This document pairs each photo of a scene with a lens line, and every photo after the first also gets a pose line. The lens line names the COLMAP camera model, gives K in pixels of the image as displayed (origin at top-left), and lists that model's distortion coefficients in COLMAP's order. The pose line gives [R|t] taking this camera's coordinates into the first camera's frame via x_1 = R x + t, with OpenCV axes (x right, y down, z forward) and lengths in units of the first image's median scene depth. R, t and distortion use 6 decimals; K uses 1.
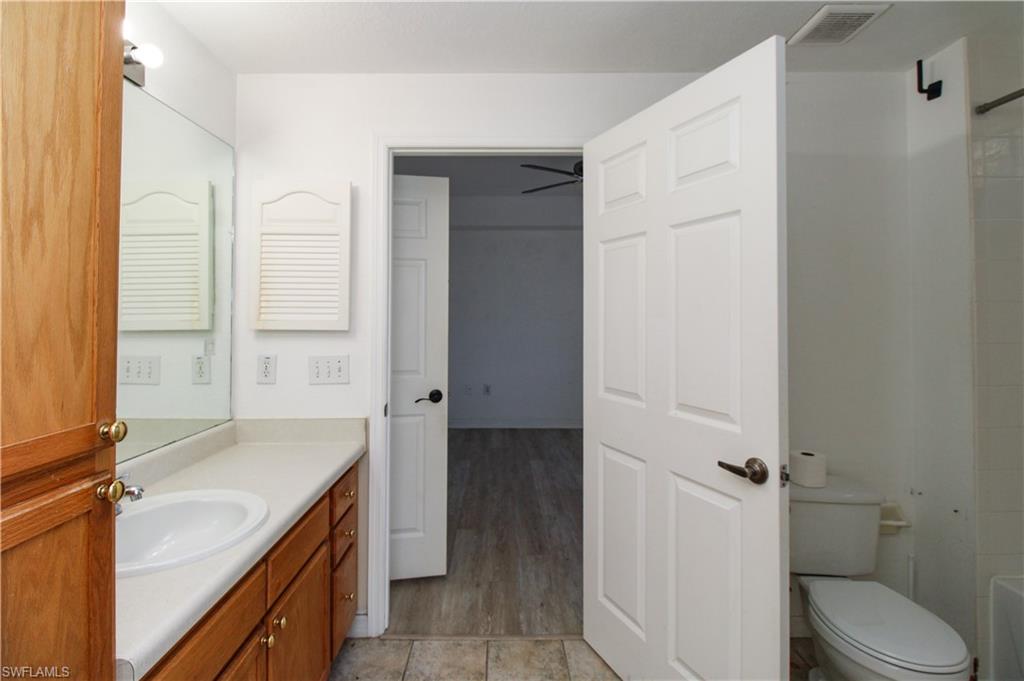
lens RADIAL K [[481.8, 0, 494.5], [0, 481.8, 310.3], [0, 0, 1]] dist [0.009879, -0.010170]
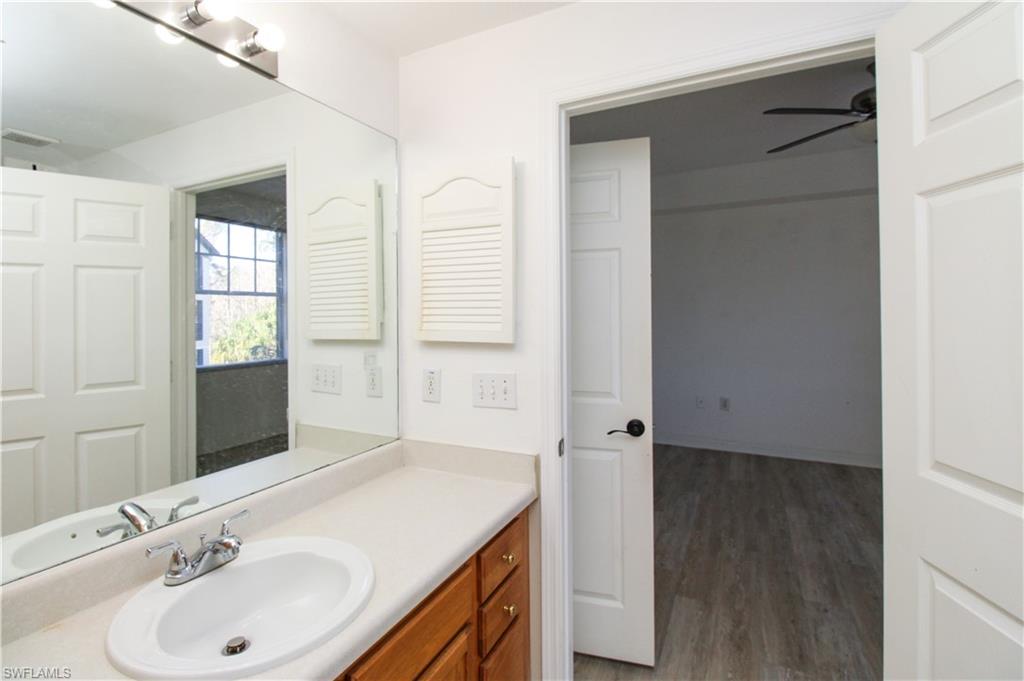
lens RADIAL K [[481.8, 0, 499.4], [0, 481.8, 307.4], [0, 0, 1]] dist [0.009879, -0.010170]
pose [[0.893809, -0.013609, -0.448241, 0.034754], [0.015952, 0.999872, 0.001452, -0.019264], [0.448163, -0.008448, 0.893912, 0.270224]]
